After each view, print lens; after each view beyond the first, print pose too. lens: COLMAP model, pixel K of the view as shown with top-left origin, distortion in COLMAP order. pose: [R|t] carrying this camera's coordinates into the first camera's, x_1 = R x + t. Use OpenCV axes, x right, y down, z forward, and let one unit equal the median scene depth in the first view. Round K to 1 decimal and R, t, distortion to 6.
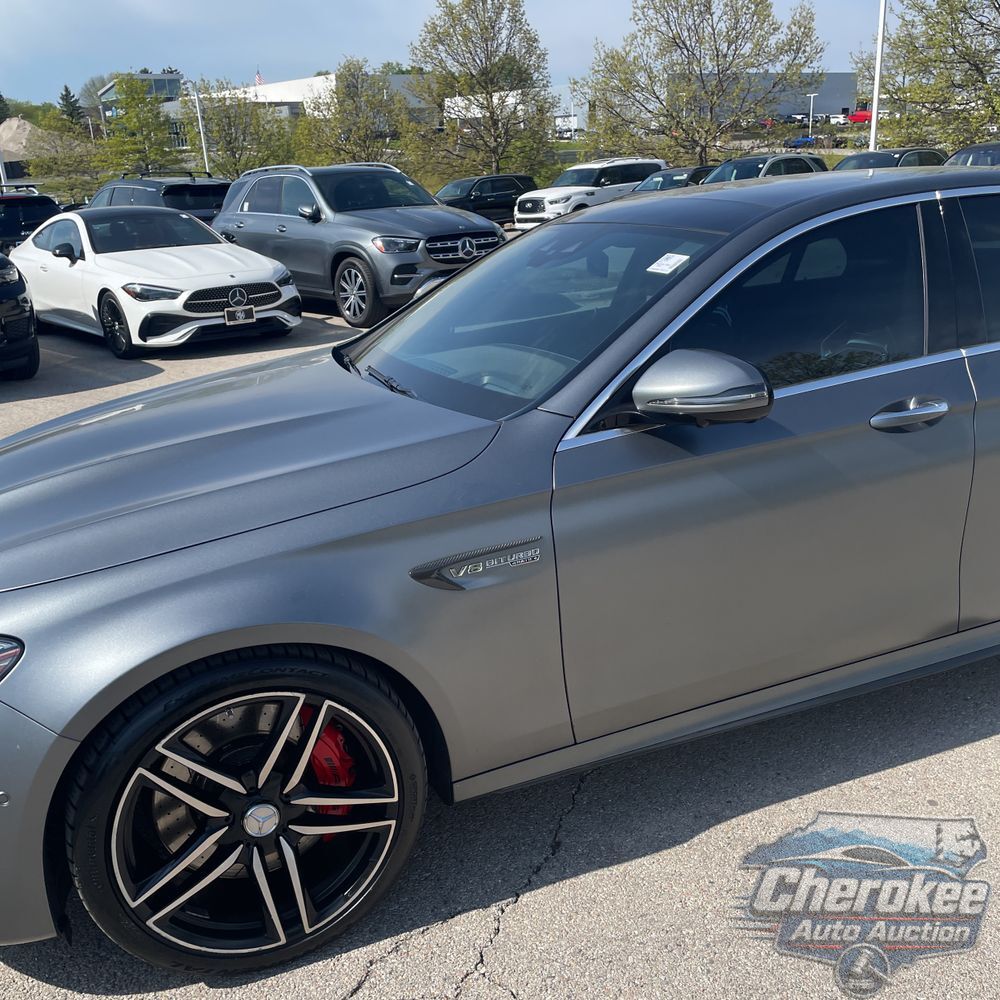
lens RADIAL K [[998.0, 0, 489.2], [0, 998.0, 512.6], [0, 0, 1]] dist [0.088458, -0.107894]
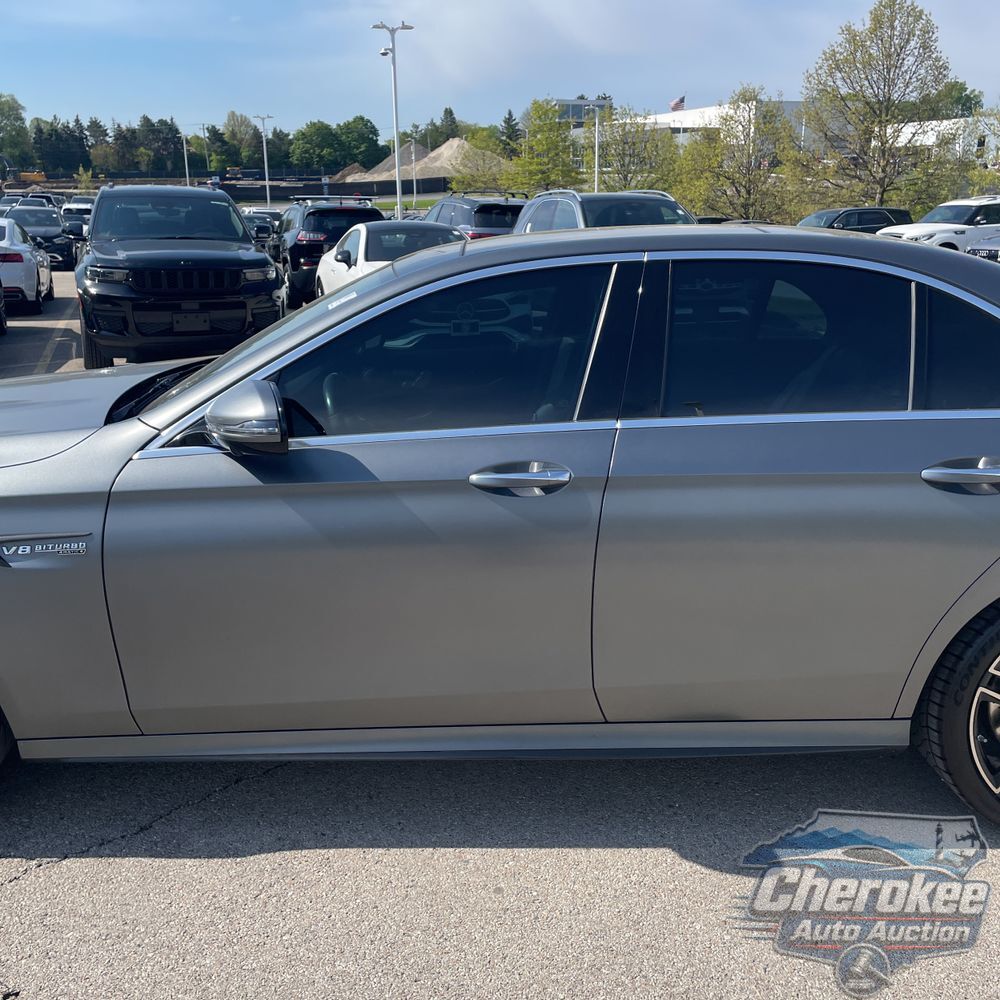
lens RADIAL K [[1003.9, 0, 493.7], [0, 1003.9, 495.3], [0, 0, 1]] dist [0.086490, -0.114194]
pose [[0.925009, 0.150578, -0.348833, 0.077927], [-0.163606, 0.986493, -0.008006, -0.007352], [0.342916, 0.064477, 0.937151, 0.010140]]
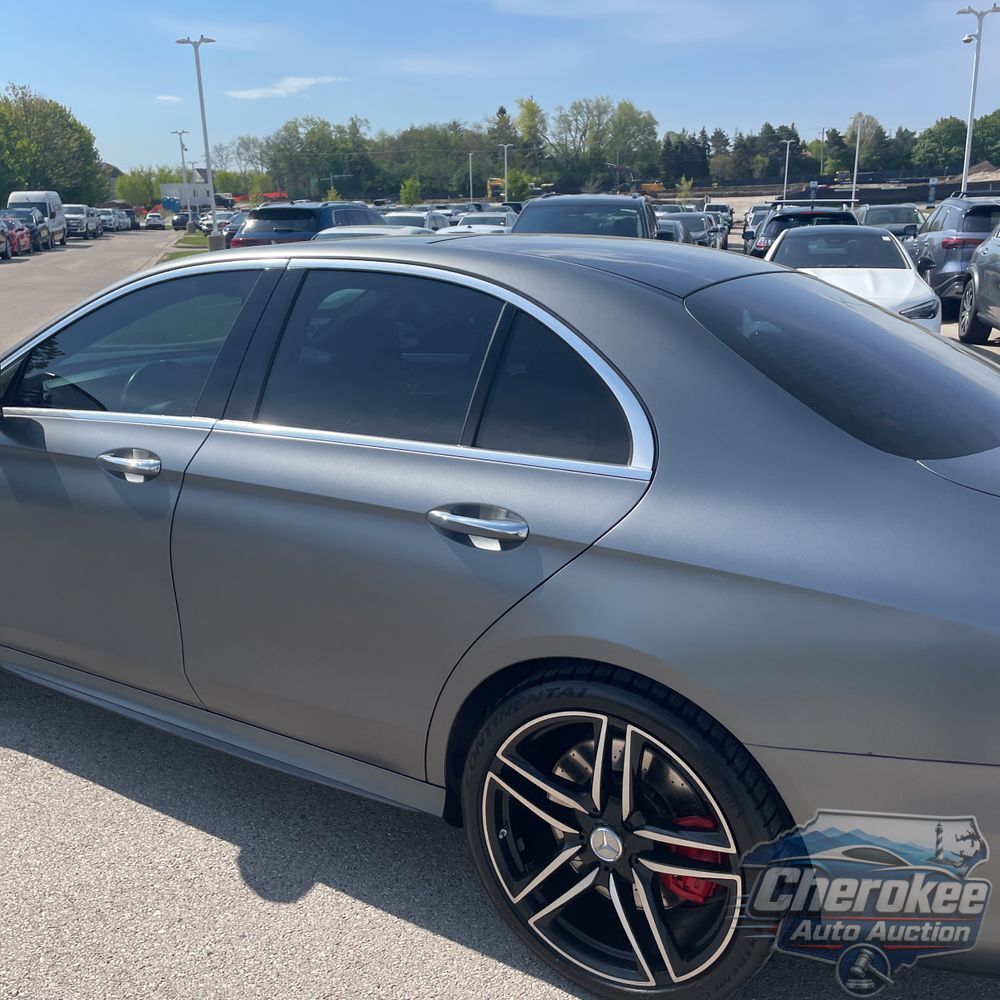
lens RADIAL K [[998.0, 0, 489.2], [0, 998.0, 512.6], [0, 0, 1]] dist [0.088458, -0.107894]
pose [[0.573936, 0.277440, -0.770470, 0.154168], [-0.284259, 0.949854, 0.130285, -0.030872], [0.767981, 0.144238, 0.624020, 0.067984]]
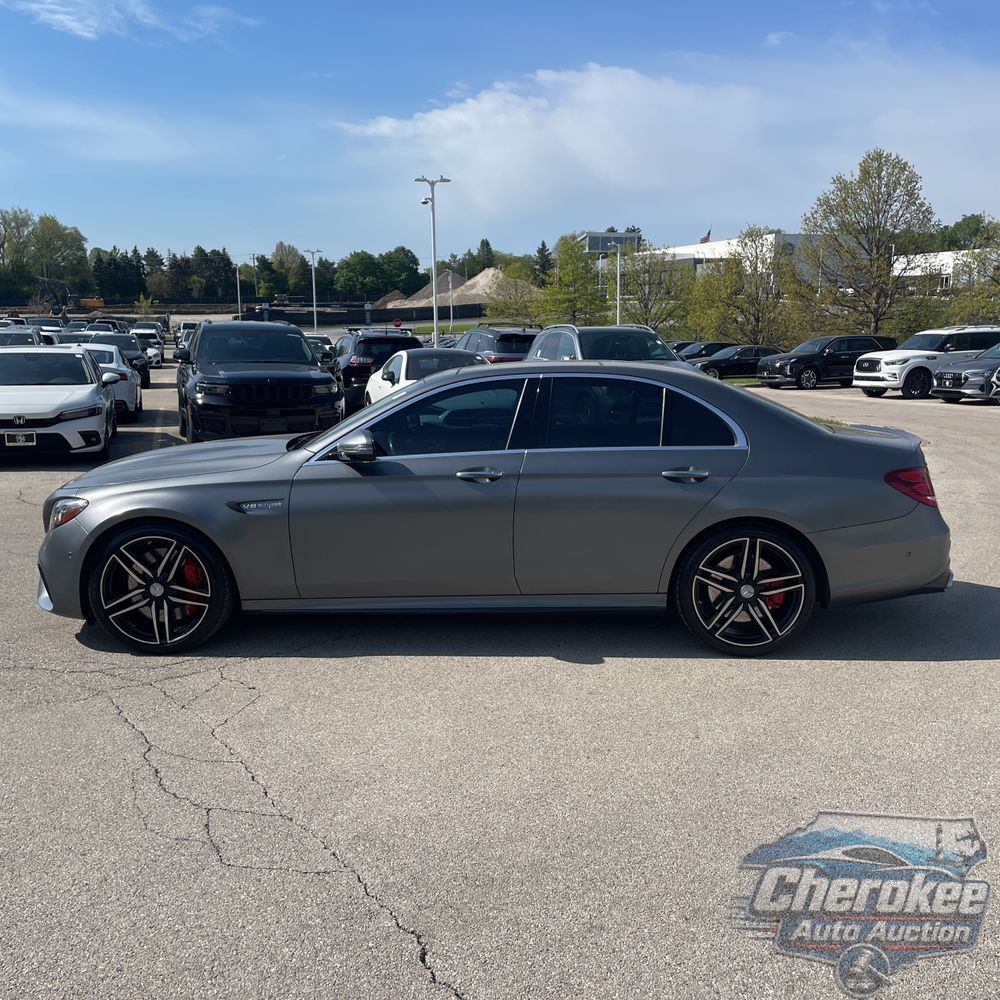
lens RADIAL K [[1003.5, 0, 500.0], [0, 1003.5, 500.0], [0, 0, 1]] dist [0.095717, -0.142228]
pose [[0.913986, 0.117638, -0.388317, 0.135603], [-0.173615, 0.978396, -0.112242, 0.019348], [0.366724, 0.170005, 0.914665, -0.094115]]
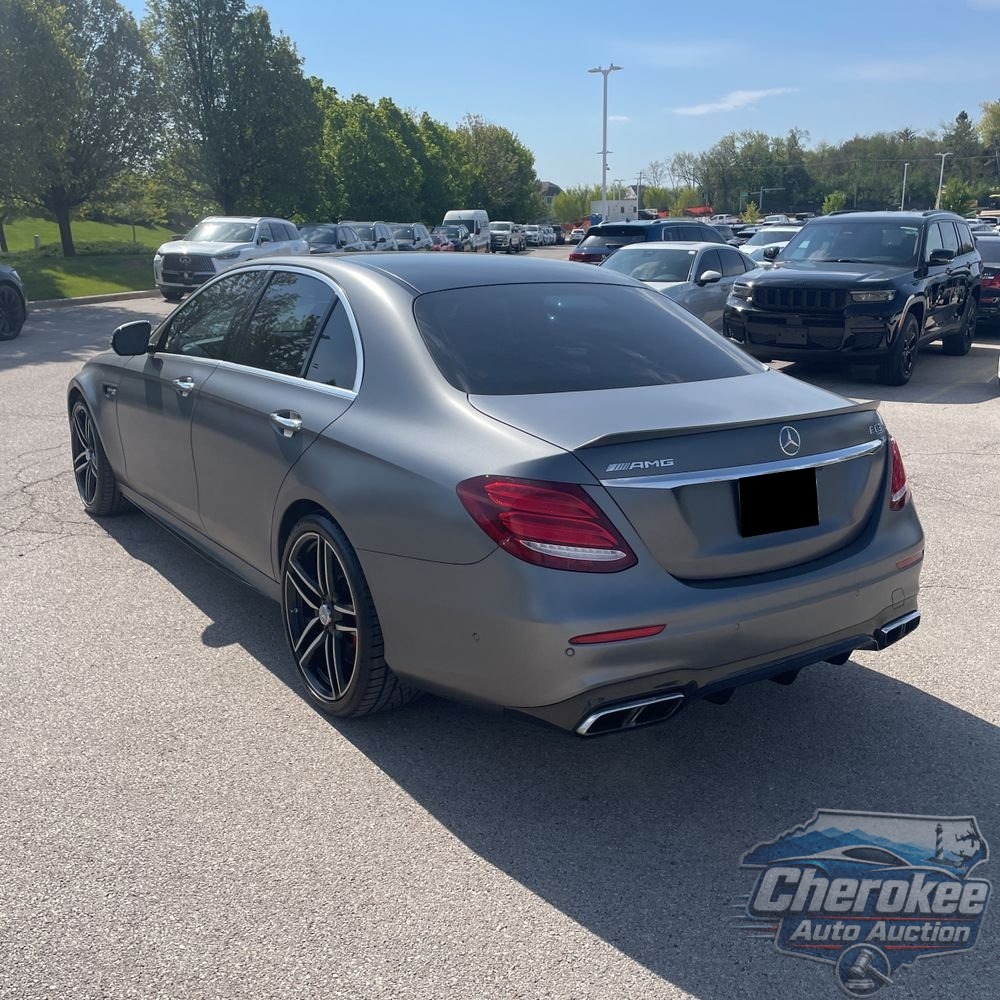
lens RADIAL K [[998.0, 0, 489.2], [0, 998.0, 512.6], [0, 0, 1]] dist [0.088458, -0.107894]
pose [[0.206845, 0.312874, -0.926998, 0.235392], [-0.323687, 0.916016, 0.236941, -0.050914], [0.923278, 0.251047, 0.290746, 0.109837]]
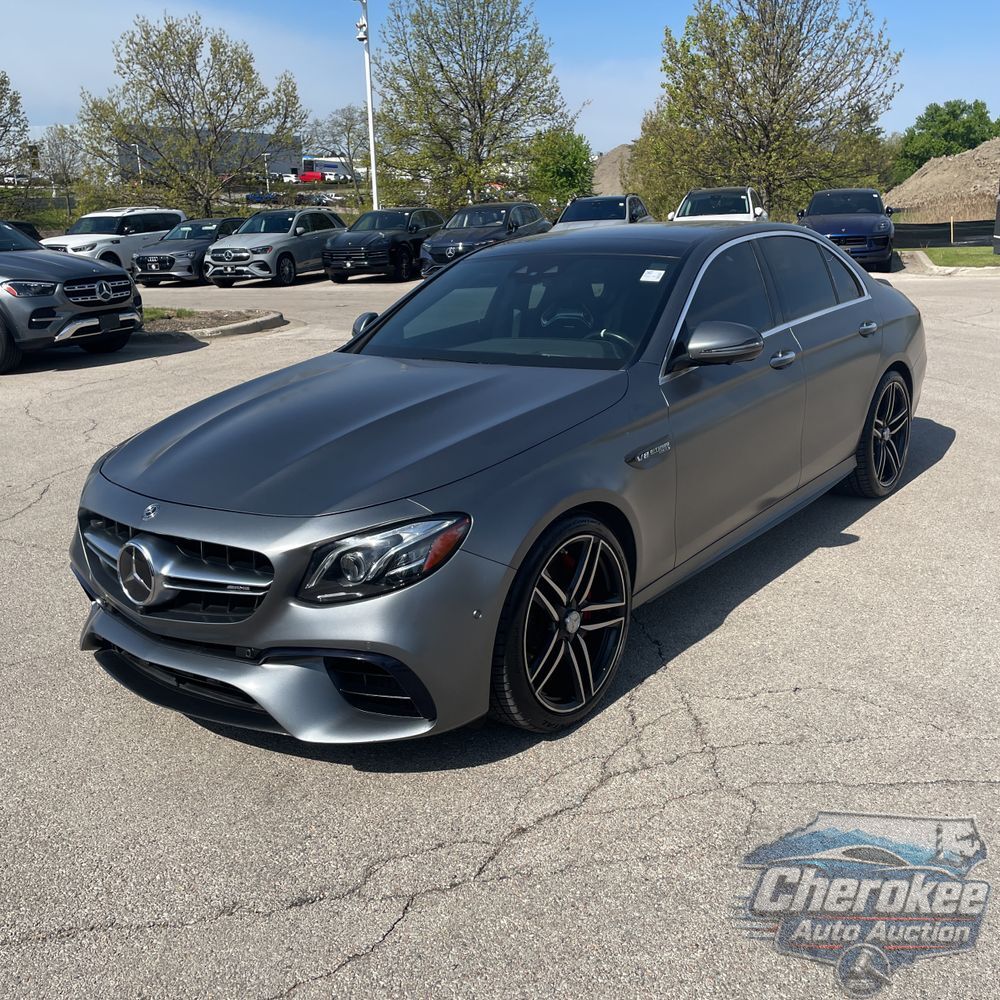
lens RADIAL K [[1003.5, 0, 500.0], [0, 1003.5, 500.0], [0, 0, 1]] dist [0.095717, -0.142228]
pose [[0.868909, -0.117057, 0.480931, -0.093011], [0.145943, 0.989027, -0.022952, 0.011973], [-0.472967, 0.090132, 0.876458, -0.029636]]
